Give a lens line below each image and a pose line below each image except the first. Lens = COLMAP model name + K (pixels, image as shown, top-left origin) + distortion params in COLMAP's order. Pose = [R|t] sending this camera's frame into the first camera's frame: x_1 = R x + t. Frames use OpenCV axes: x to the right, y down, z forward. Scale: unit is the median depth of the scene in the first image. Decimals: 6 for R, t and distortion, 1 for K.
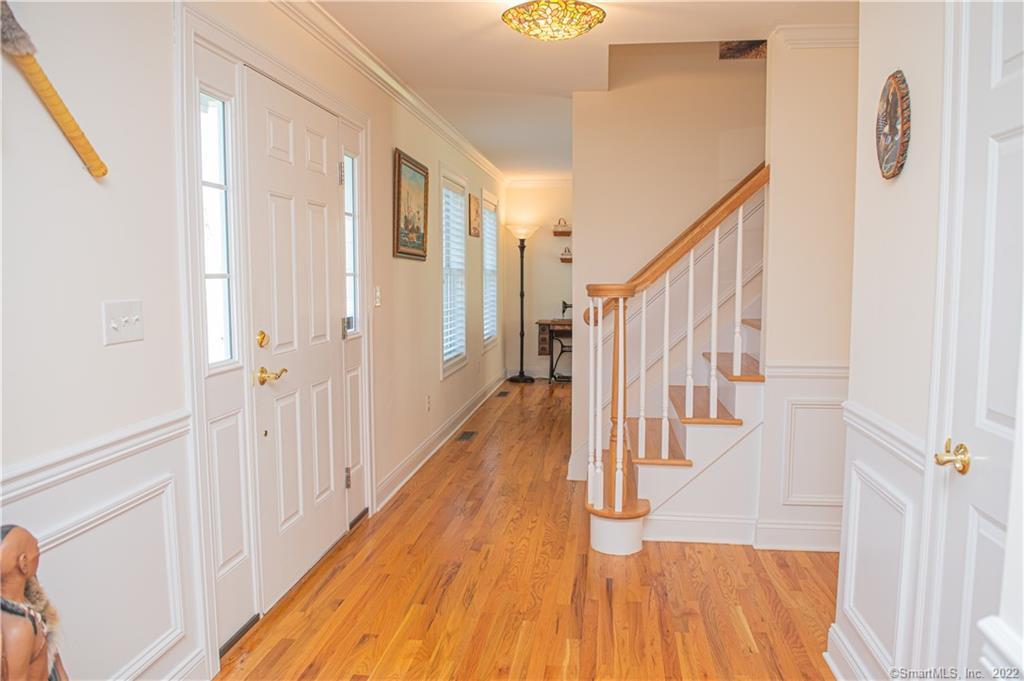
lens RADIAL K [[748.8, 0, 512.8], [0, 748.8, 340.5], [0, 0, 1]] dist [-0.060577, -0.002883]
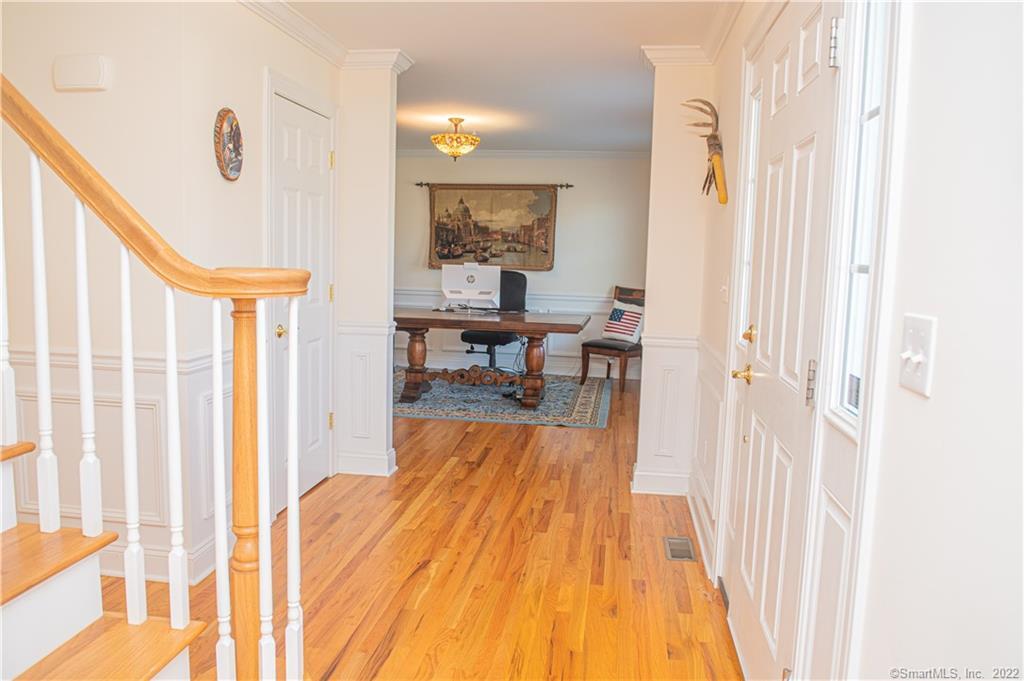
lens RADIAL K [[748.8, 0, 511.2], [0, 748.8, 341.5], [0, 0, 1]] dist [-0.060577, -0.002883]
pose [[-0.999501, -0.031025, 0.005967, -0.049038], [-0.029054, 0.976804, 0.212154, -0.164273], [-0.012411, 0.211875, -0.977218, 1.767265]]
